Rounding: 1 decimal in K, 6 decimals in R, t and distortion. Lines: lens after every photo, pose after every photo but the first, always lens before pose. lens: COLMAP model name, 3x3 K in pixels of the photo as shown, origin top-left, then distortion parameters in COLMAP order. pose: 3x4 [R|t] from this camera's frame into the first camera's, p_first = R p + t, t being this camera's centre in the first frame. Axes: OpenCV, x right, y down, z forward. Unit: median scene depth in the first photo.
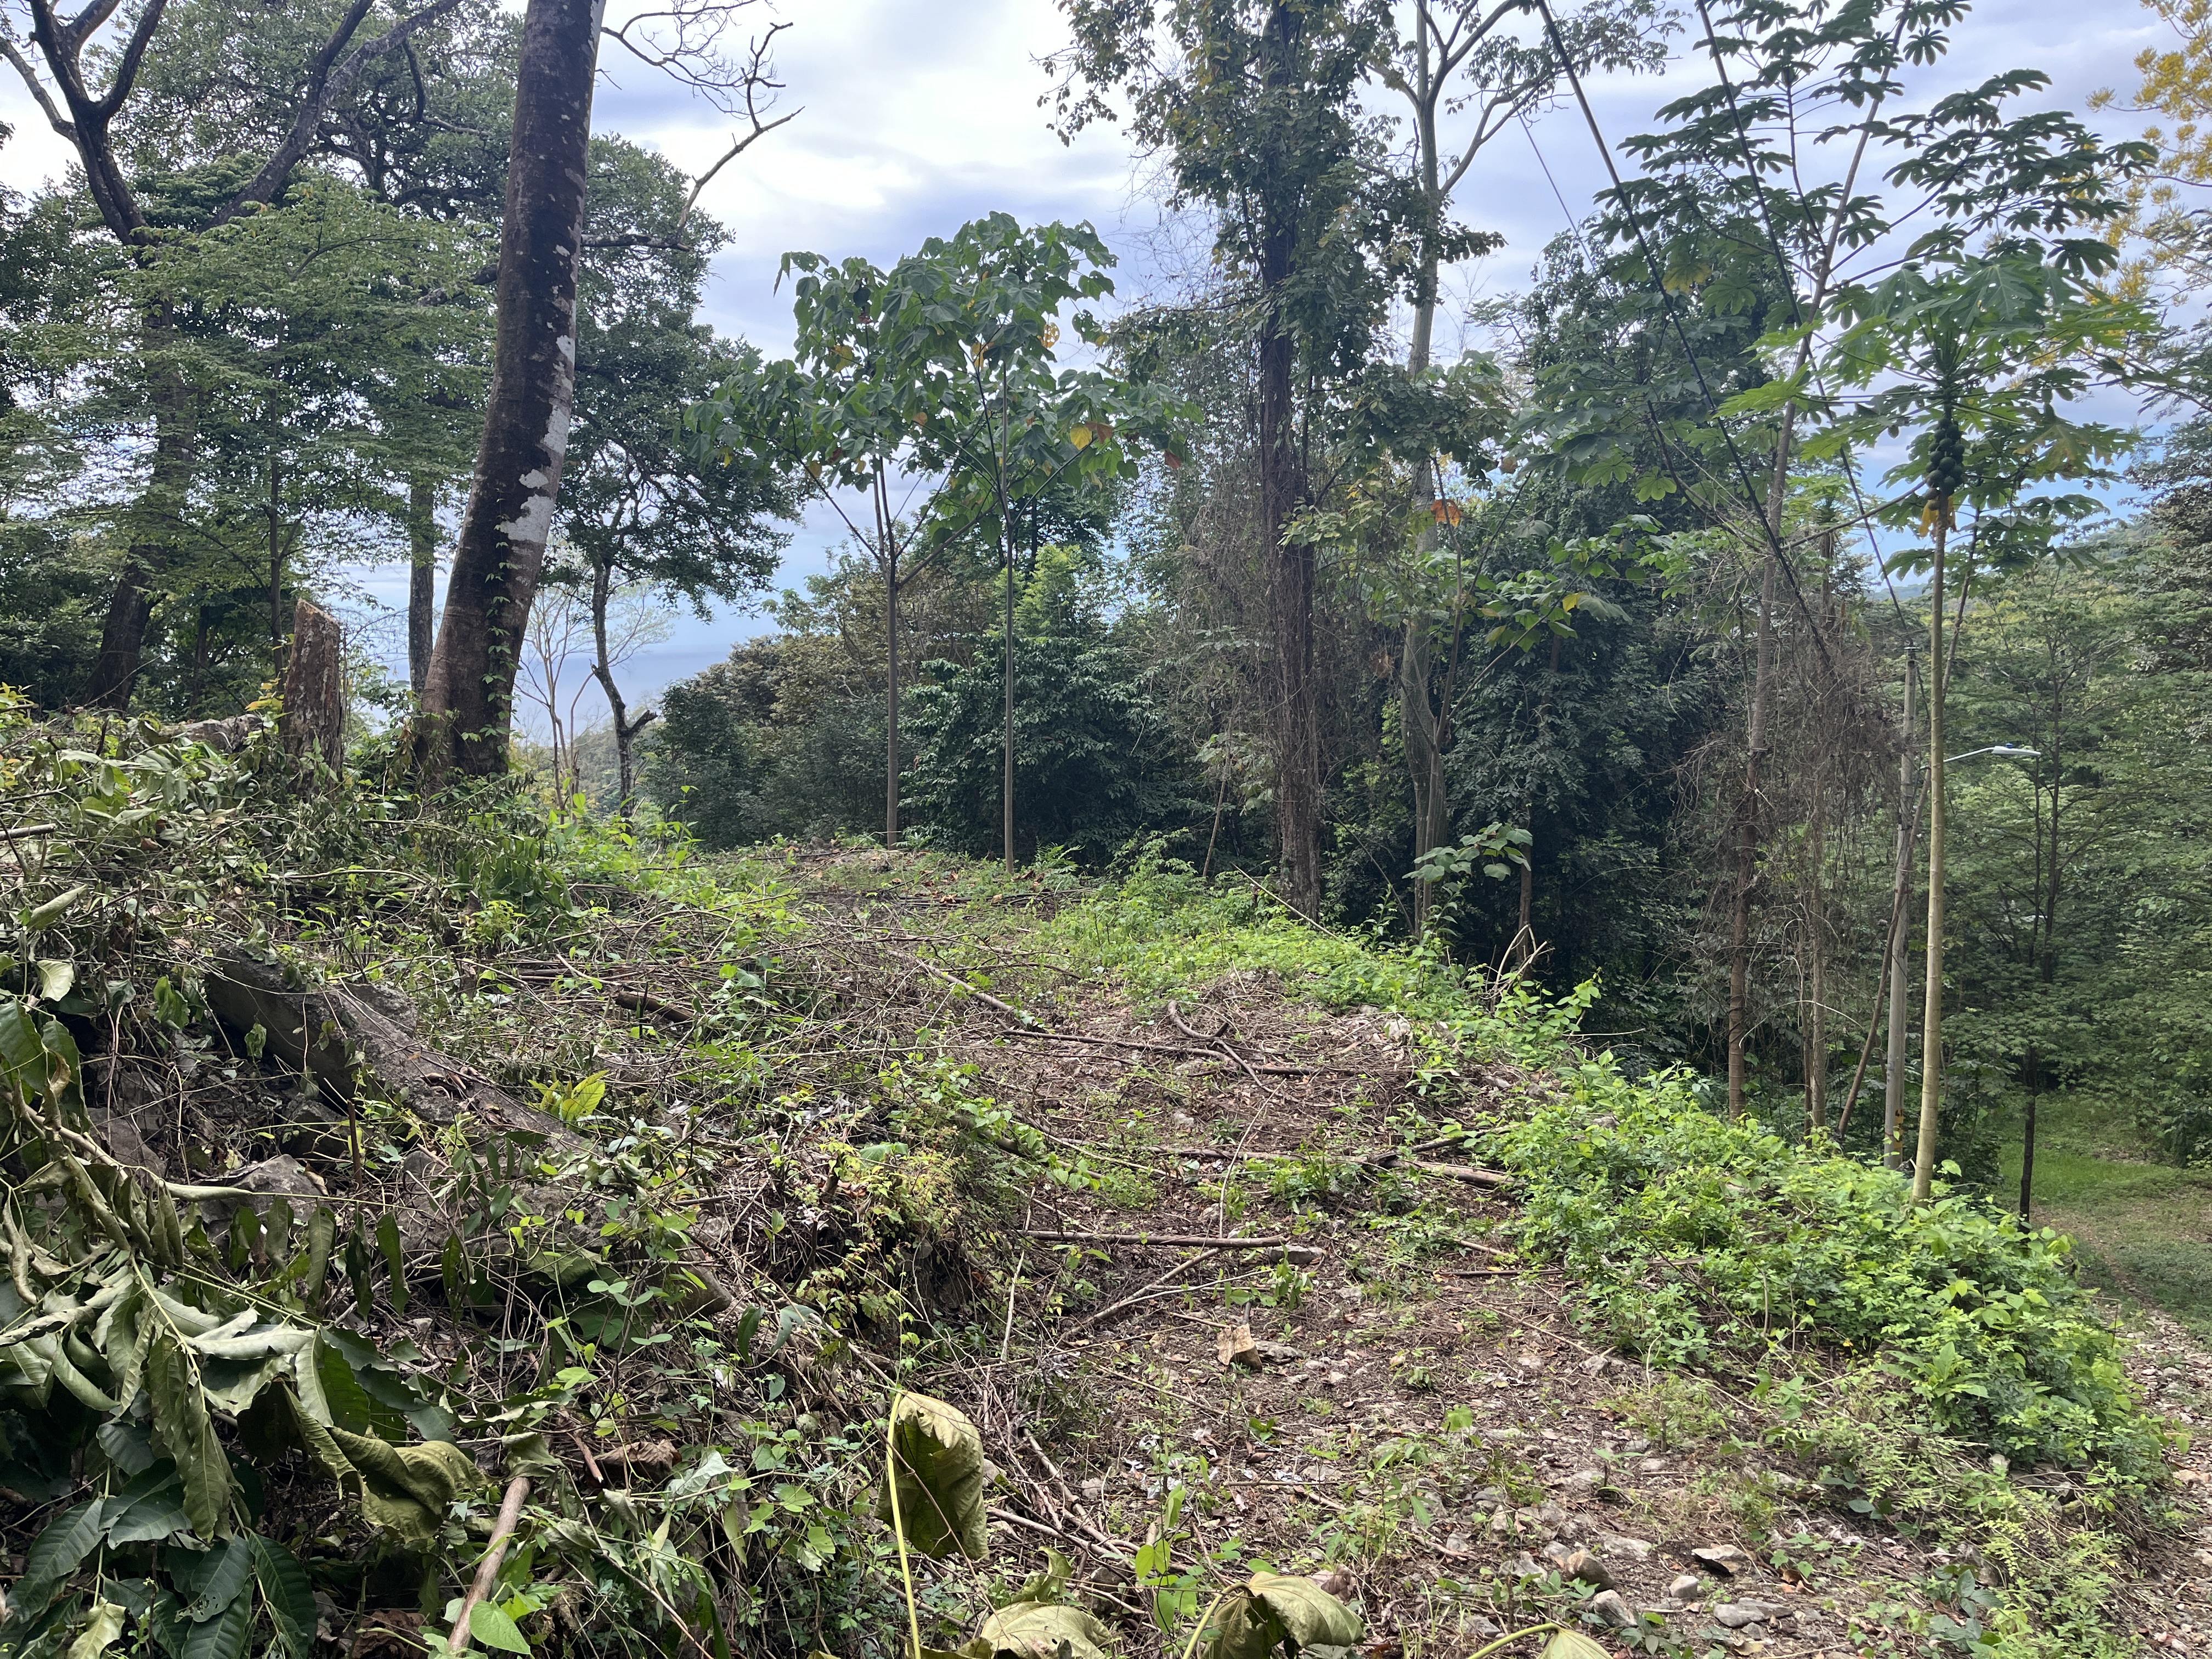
lens RADIAL K [[1680.6, 0, 1109.1], [0, 1680.6, 838.5], [0, 0, 1]] dist [0.062498, -0.080131]
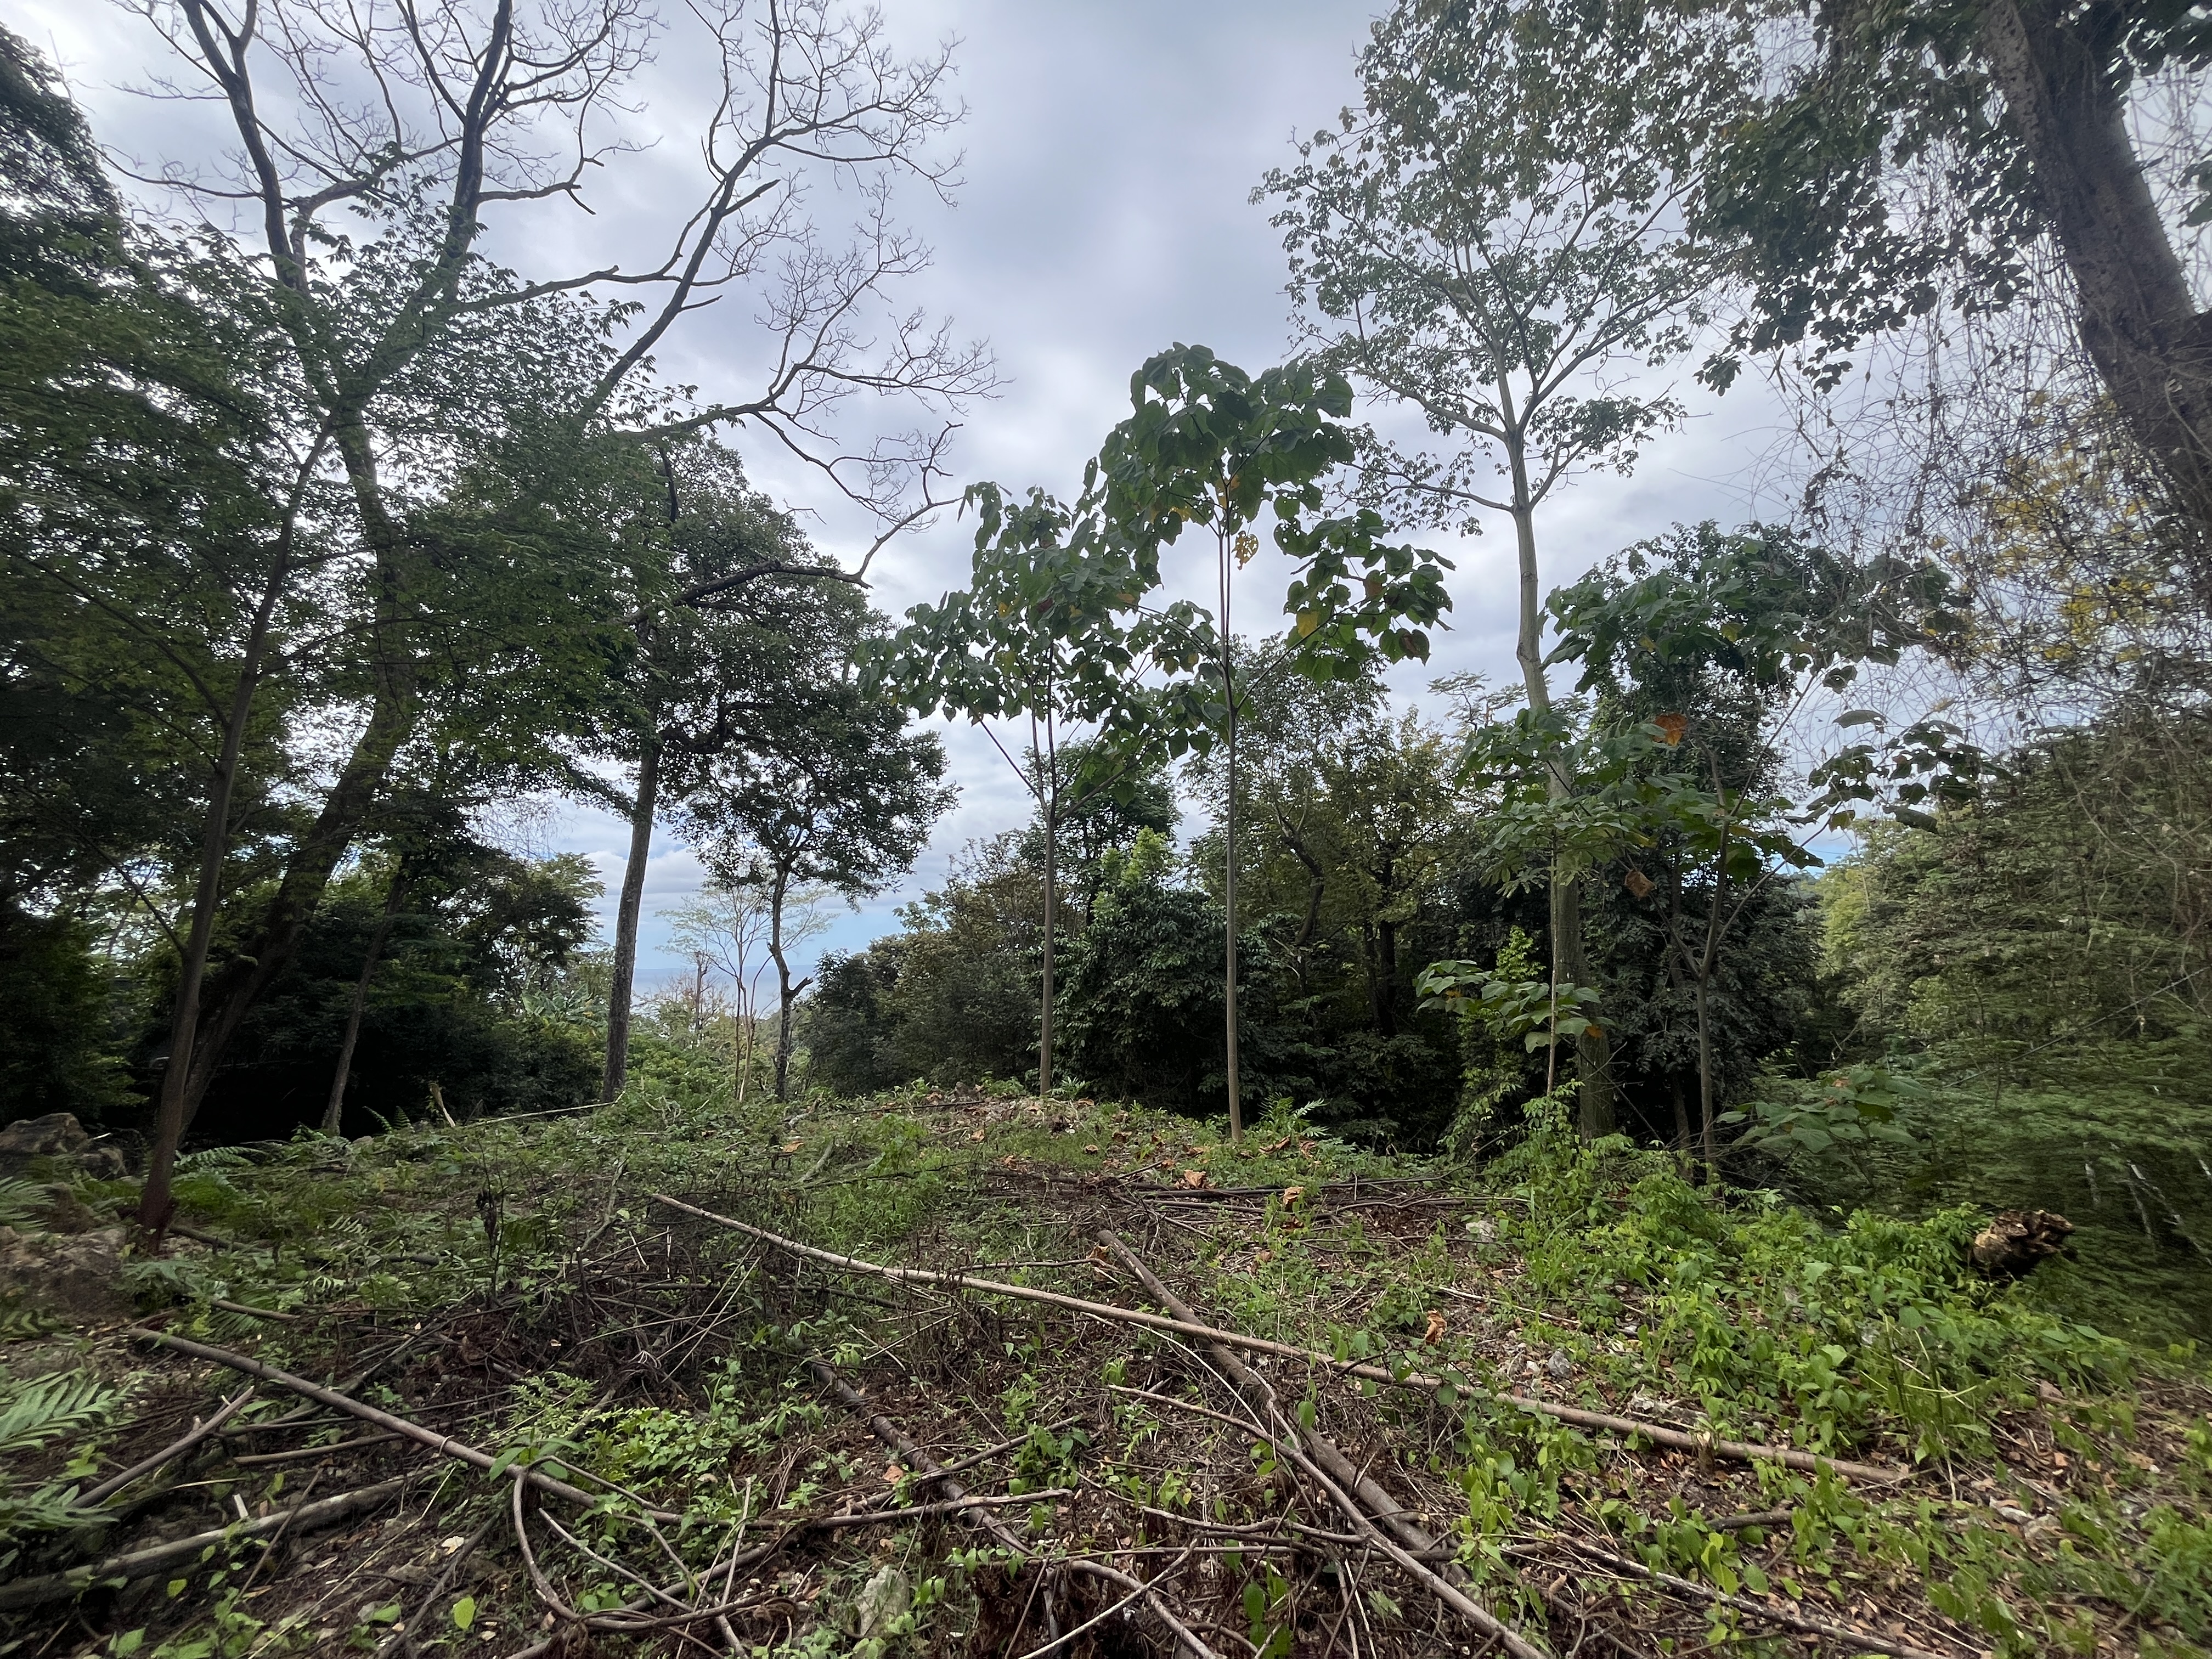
lens RADIAL K [[893.3, 0, 1103.0], [0, 893.3, 826.3], [0, 0, 1]] dist [-0.002733, 0.000518]
pose [[0.999172, 0.013219, 0.038480, -0.203679], [-0.002514, 0.964006, -0.265868, -0.011707], [-0.040610, 0.265551, 0.963241, 0.842942]]
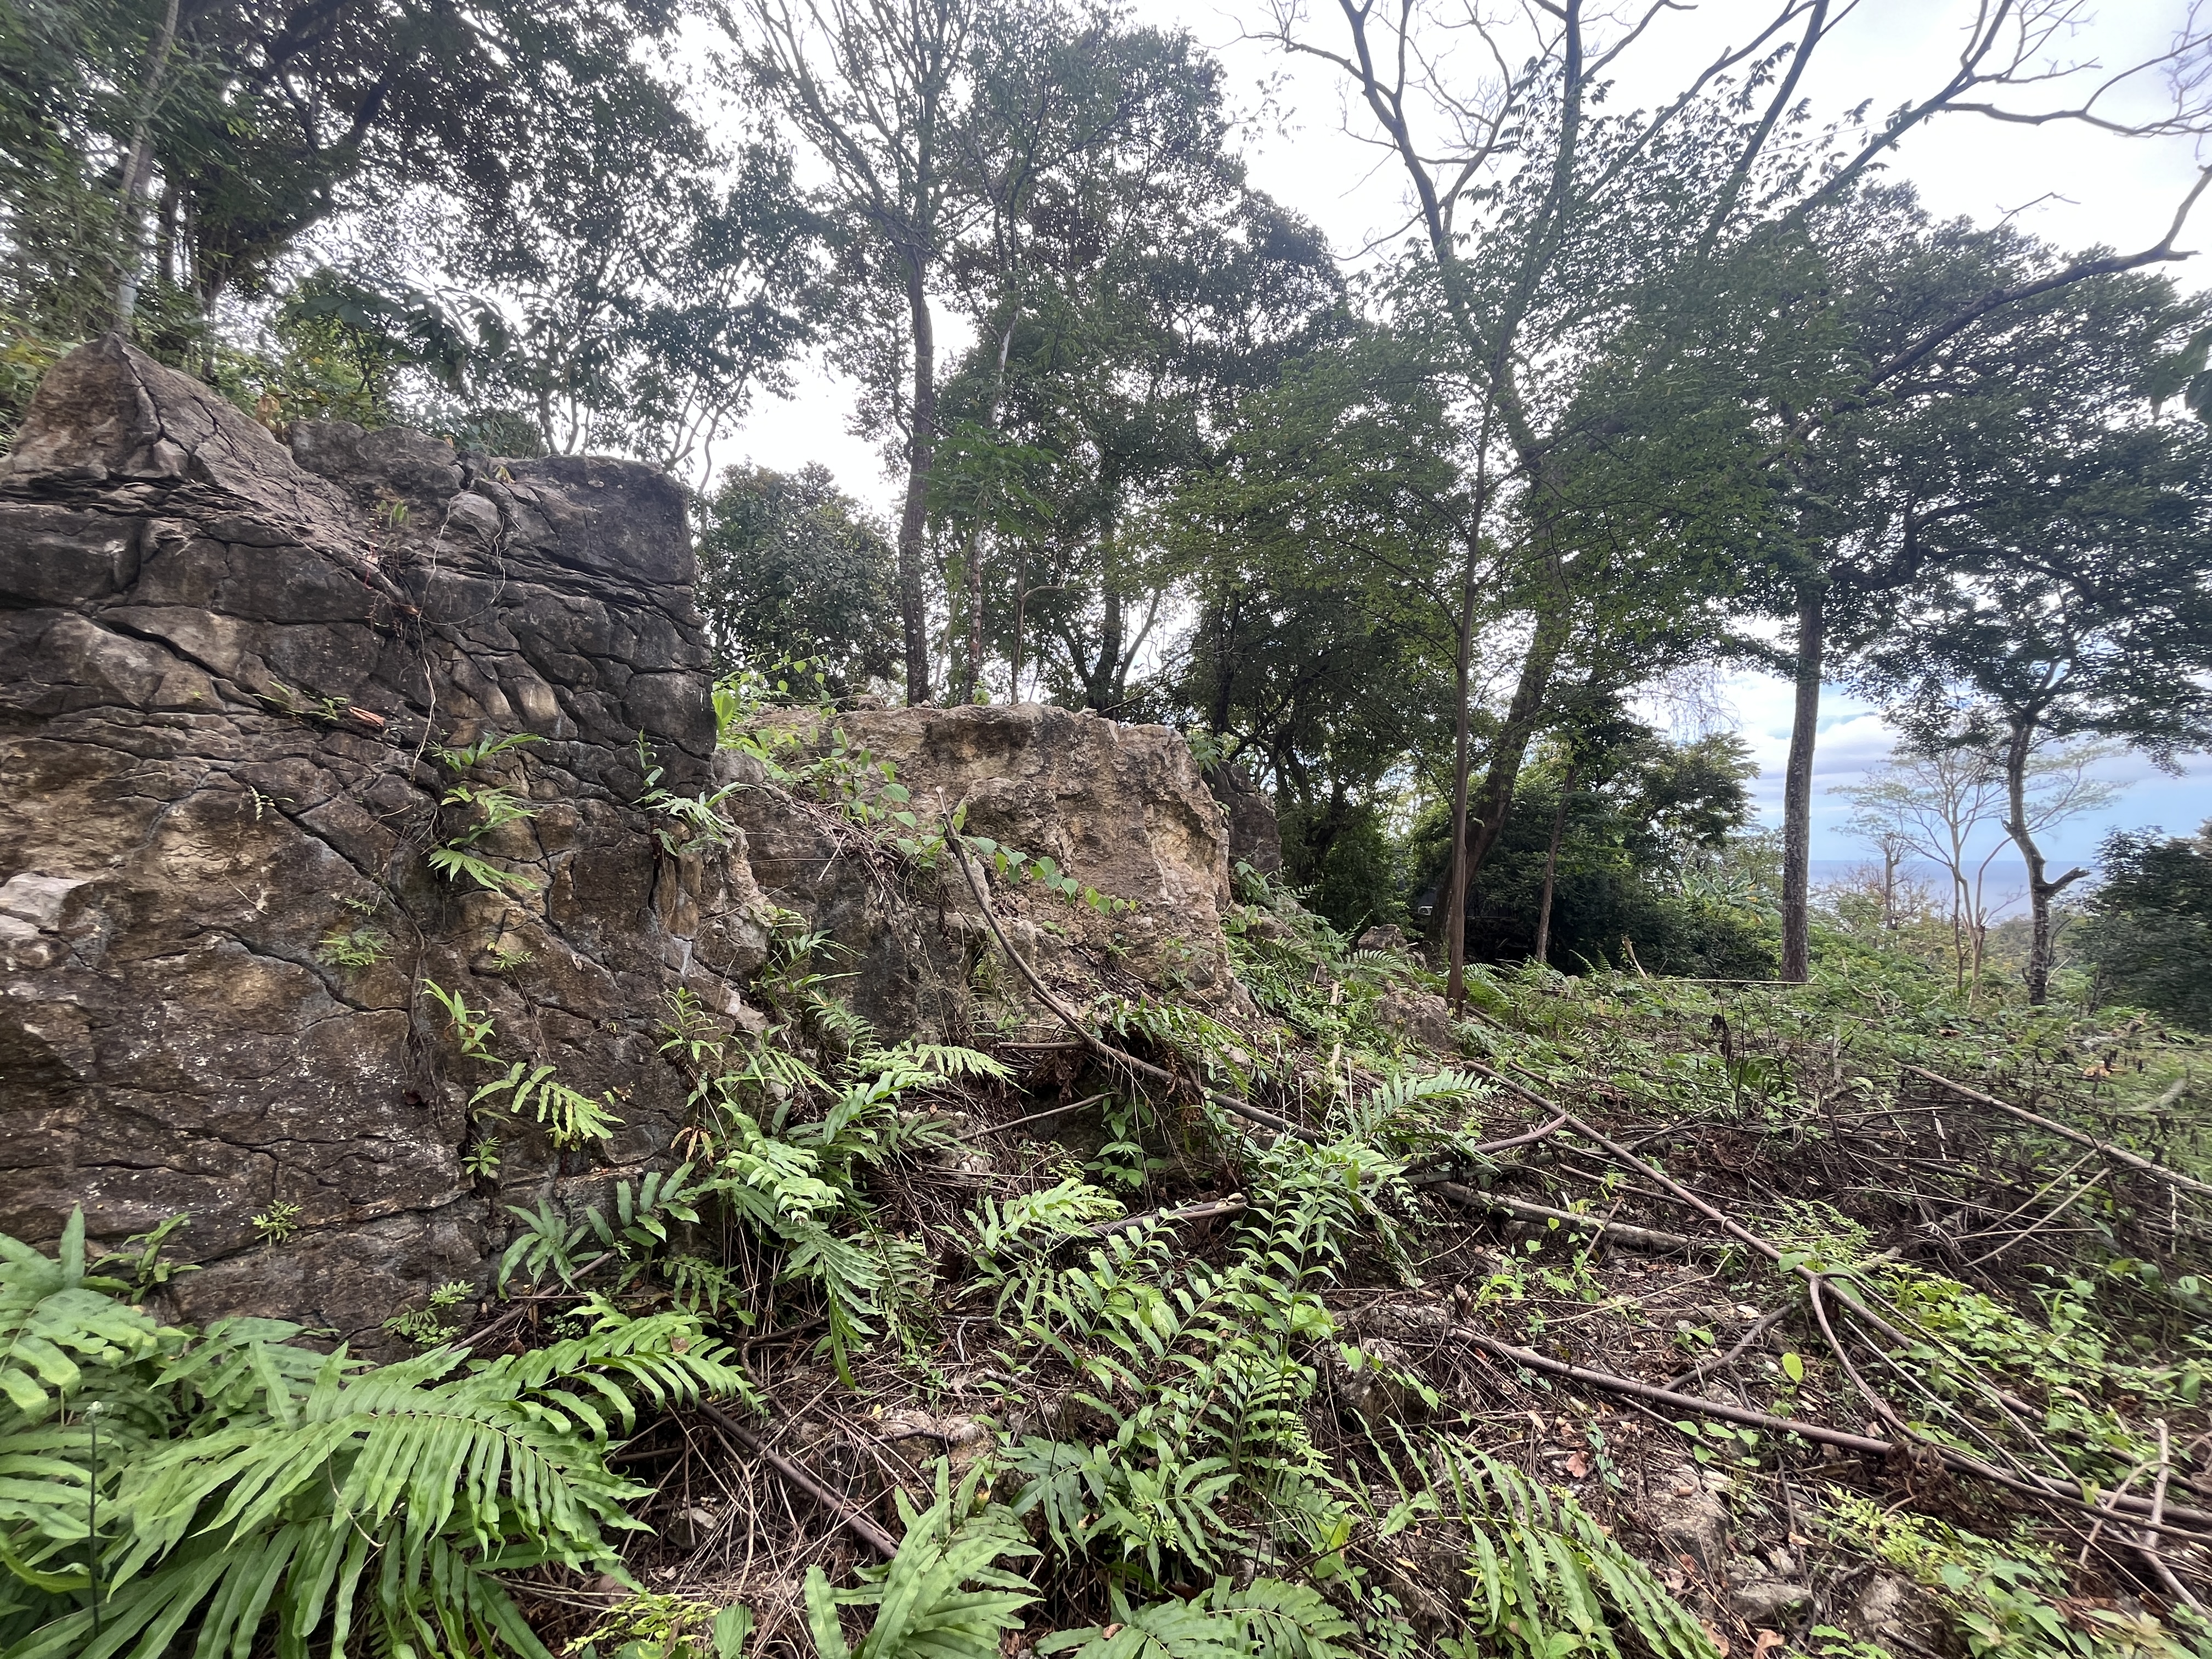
lens RADIAL K [[893.3, 0, 1106.3], [0, 893.3, 827.4], [0, 0, 1]] dist [-0.002733, 0.000518]
pose [[0.456891, 0.005800, -0.889504, -0.221484], [-0.128325, 0.989948, -0.059458, 0.008703], [0.880218, 0.141312, 0.453042, 0.837624]]
